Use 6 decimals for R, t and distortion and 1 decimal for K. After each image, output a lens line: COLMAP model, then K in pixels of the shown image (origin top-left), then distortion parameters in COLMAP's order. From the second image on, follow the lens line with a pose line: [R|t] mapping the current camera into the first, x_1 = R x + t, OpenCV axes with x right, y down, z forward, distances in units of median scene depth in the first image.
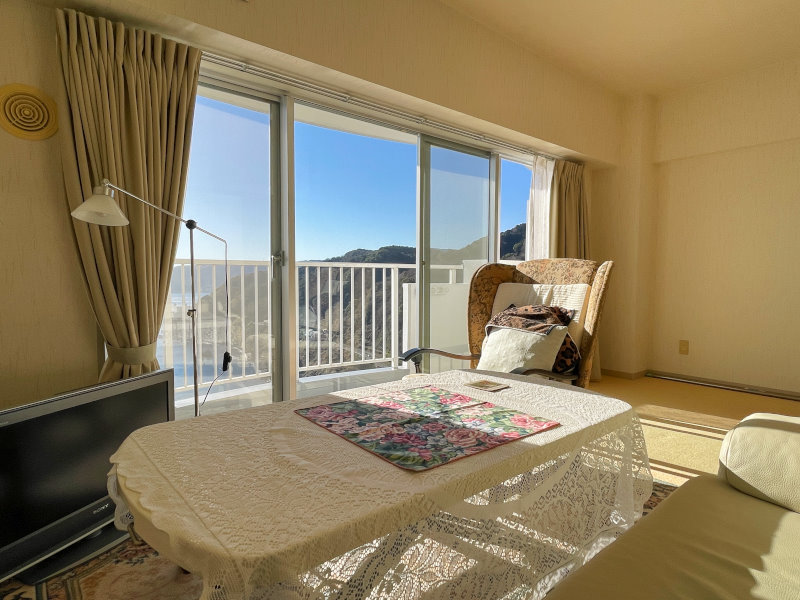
lens RADIAL K [[458.3, 0, 401.8], [0, 458.3, 303.8], [0, 0, 1]] dist [0.003898, -0.000210]
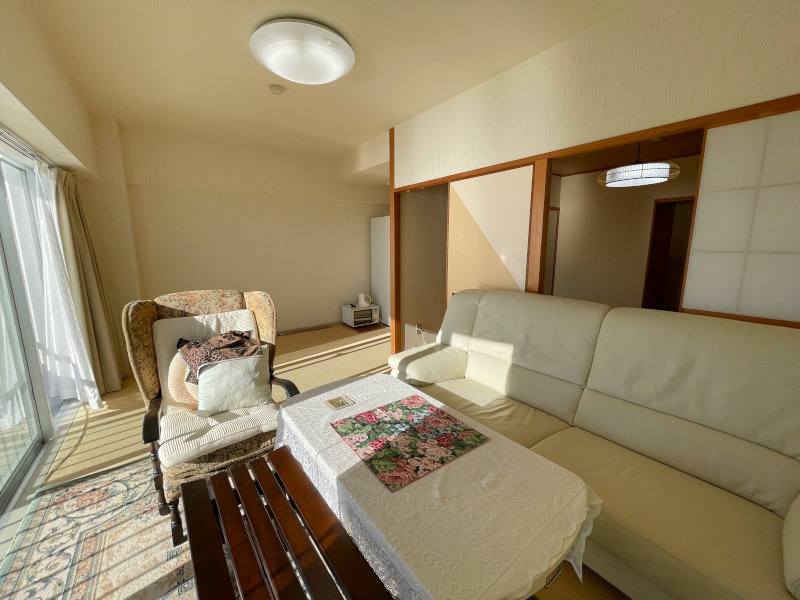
lens RADIAL K [[326.7, 0, 395.0], [0, 326.7, 302.4], [0, 0, 1]] dist [-0.000171, 0.001142]
pose [[0.062070, -0.190774, 0.979670, -0.897082], [0.062503, 0.980379, 0.186952, -0.376264], [-0.996113, 0.049628, 0.072776, 0.836085]]
